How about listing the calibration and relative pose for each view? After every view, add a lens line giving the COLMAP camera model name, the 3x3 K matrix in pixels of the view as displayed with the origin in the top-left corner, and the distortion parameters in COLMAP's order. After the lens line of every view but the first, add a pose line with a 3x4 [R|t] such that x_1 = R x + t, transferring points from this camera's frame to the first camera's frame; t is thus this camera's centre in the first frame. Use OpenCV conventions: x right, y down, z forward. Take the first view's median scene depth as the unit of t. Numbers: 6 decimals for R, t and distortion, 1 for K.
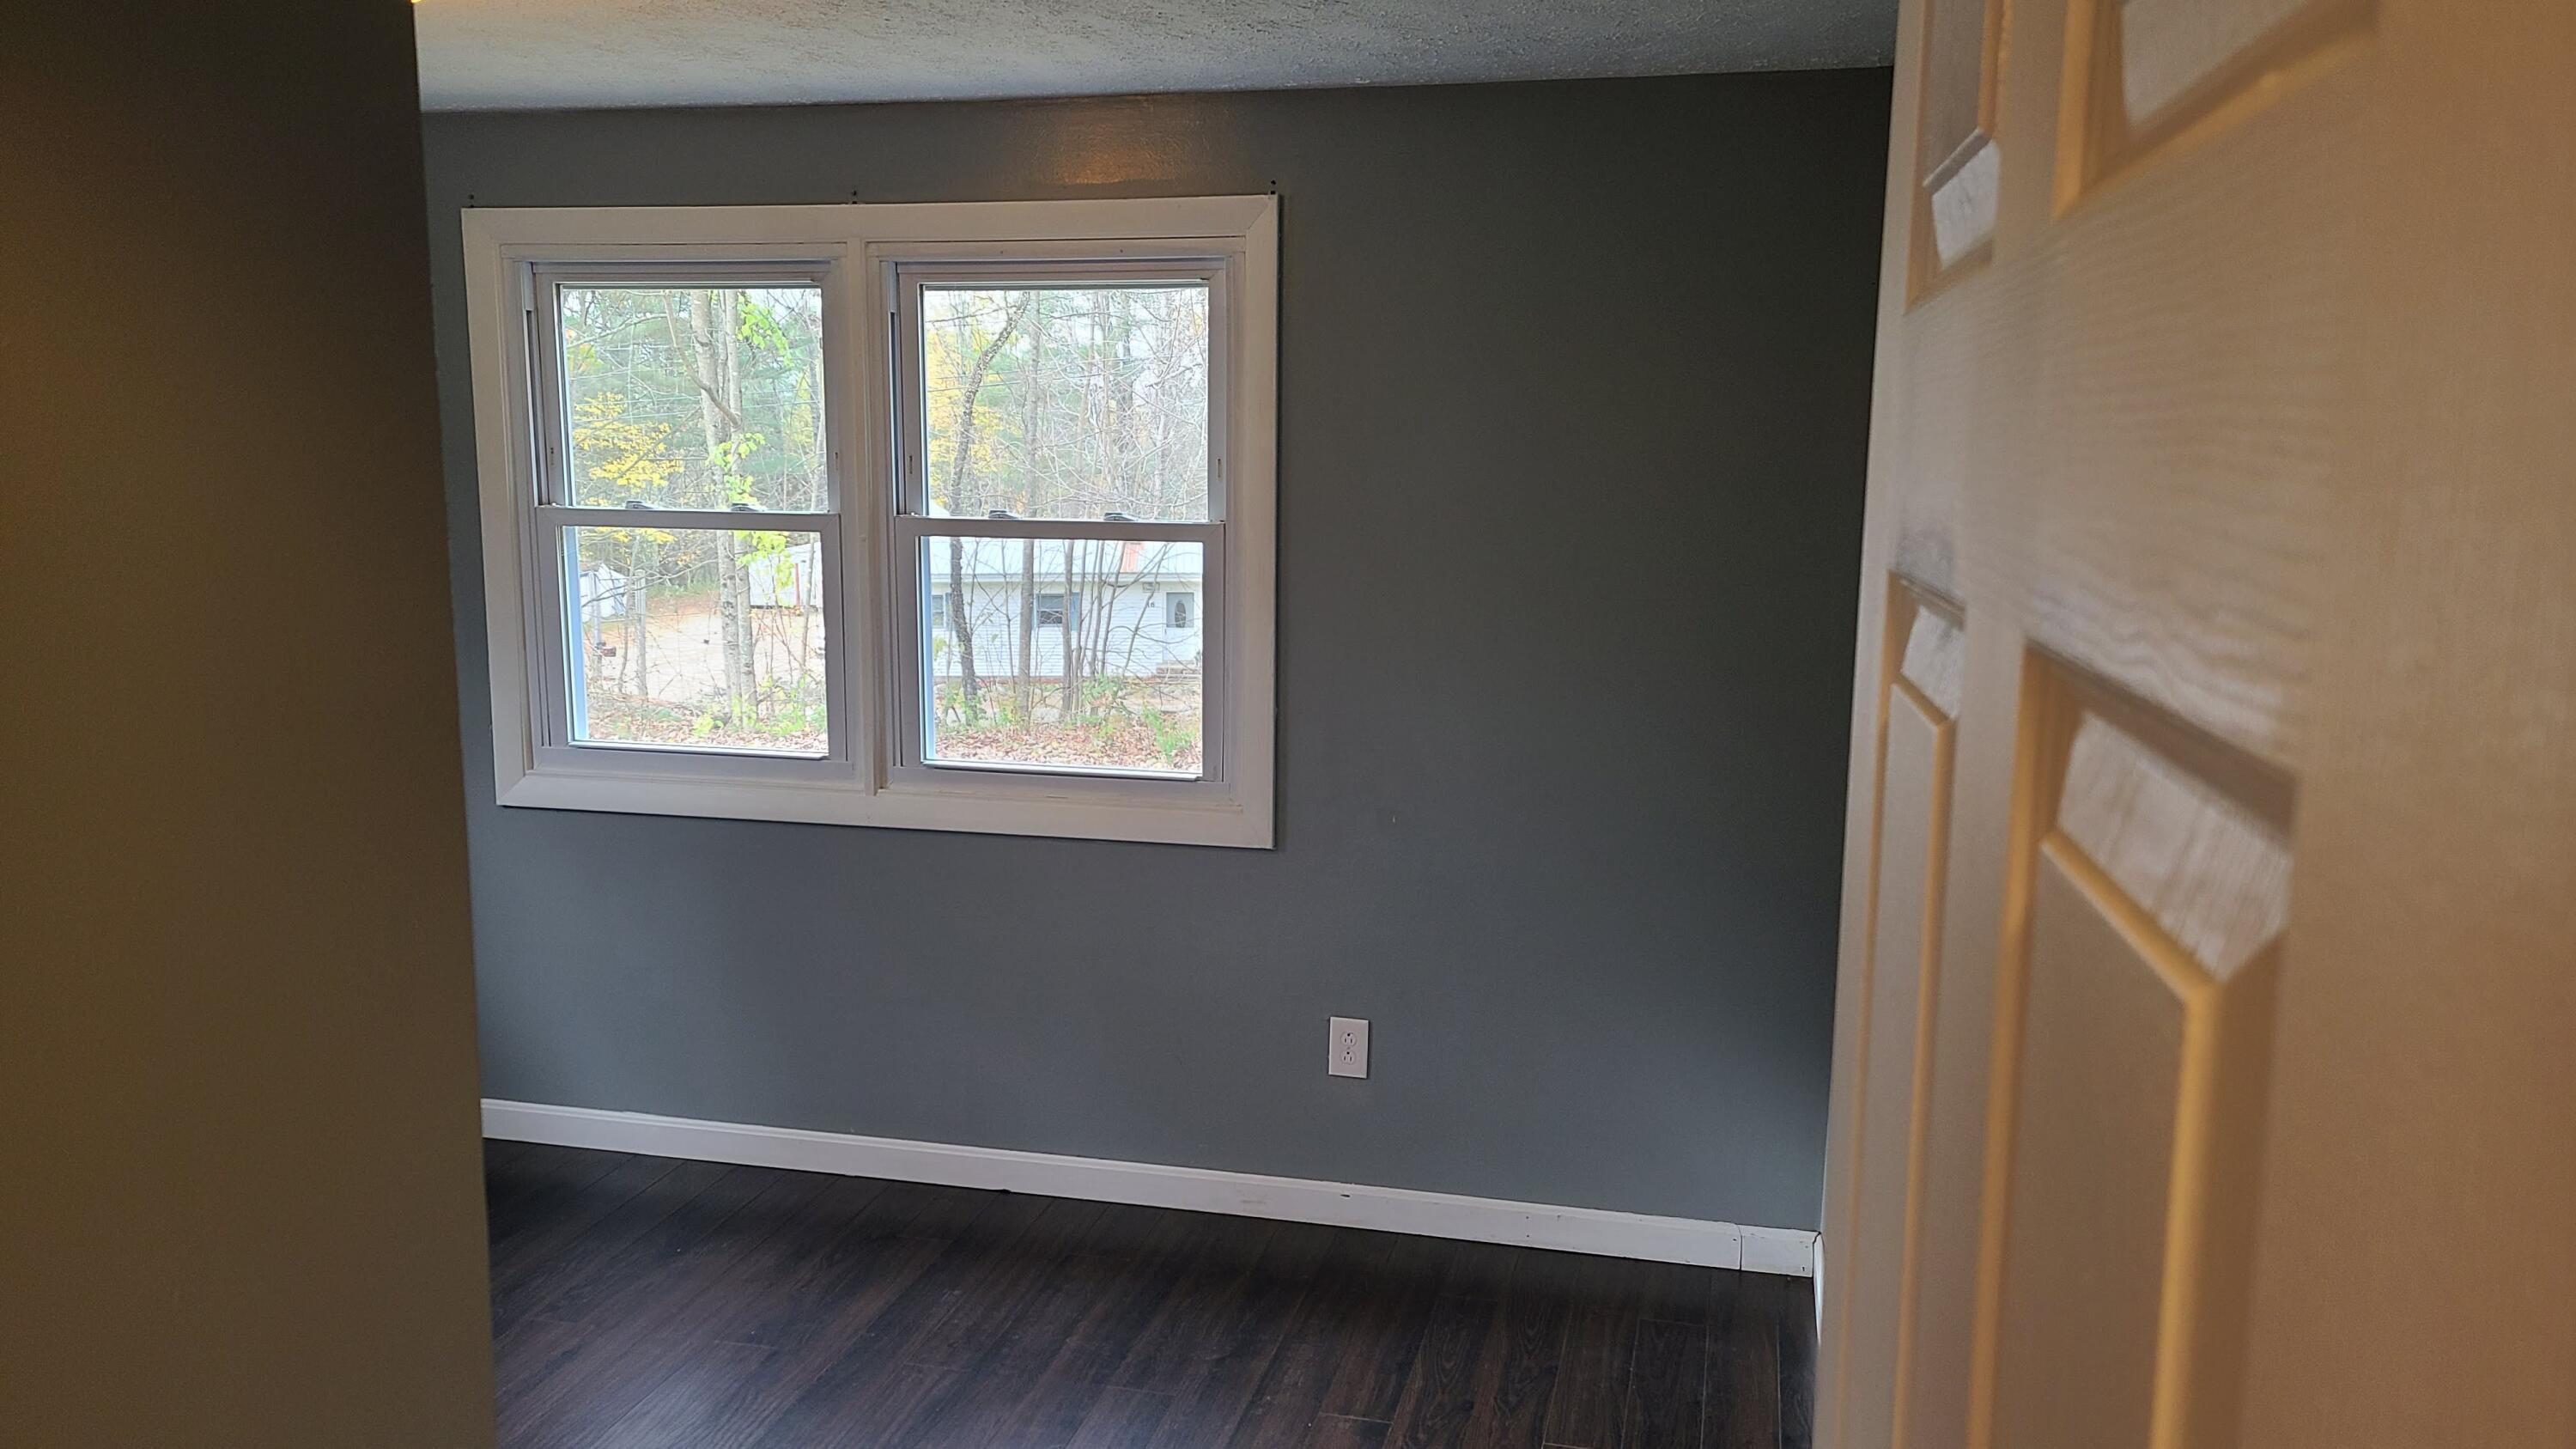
lens RADIAL K [[1922.9, 0, 1287.9], [0, 1922.9, 726.6], [0, 0, 1]] dist [0.051467, -0.011154]
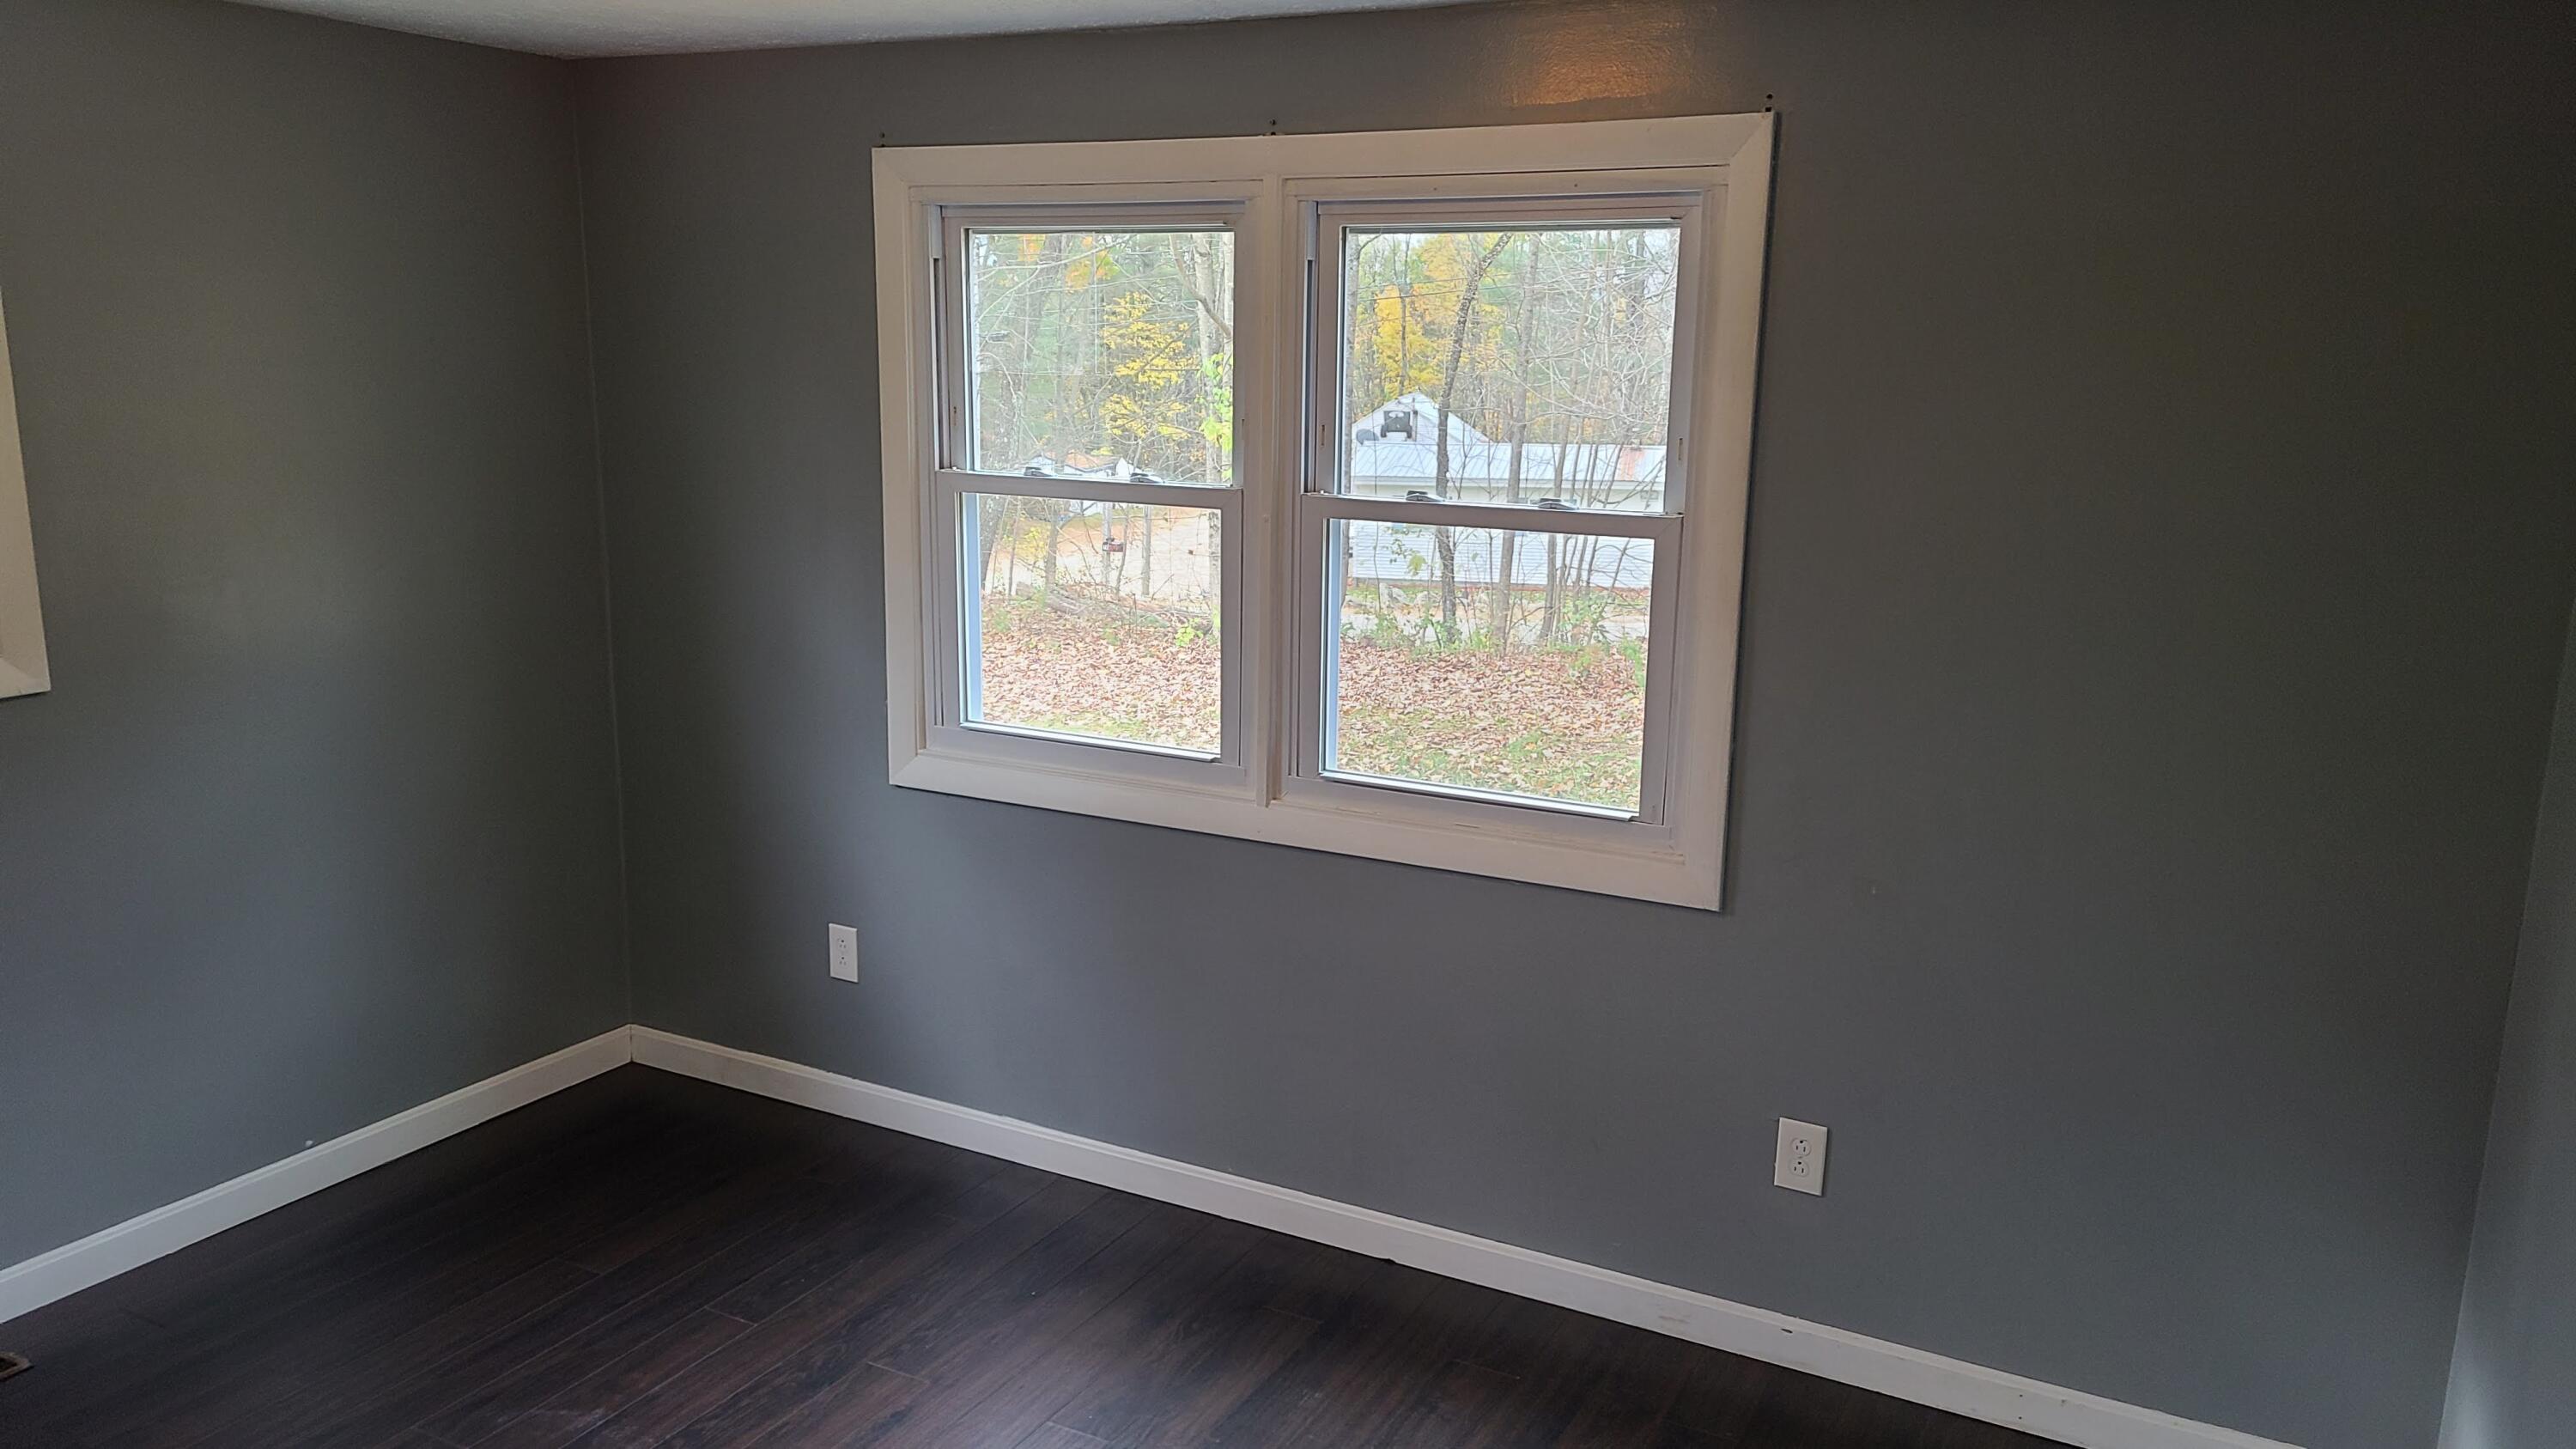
lens RADIAL K [[1922.9, 0, 1280.7], [0, 1922.9, 727.5], [0, 0, 1]] dist [0.051467, -0.011154]
pose [[0.966011, 0.059090, -0.251659, 0.013733], [-0.046089, 0.997295, 0.057253, -0.052413], [0.254361, -0.043708, 0.966121, 0.144273]]
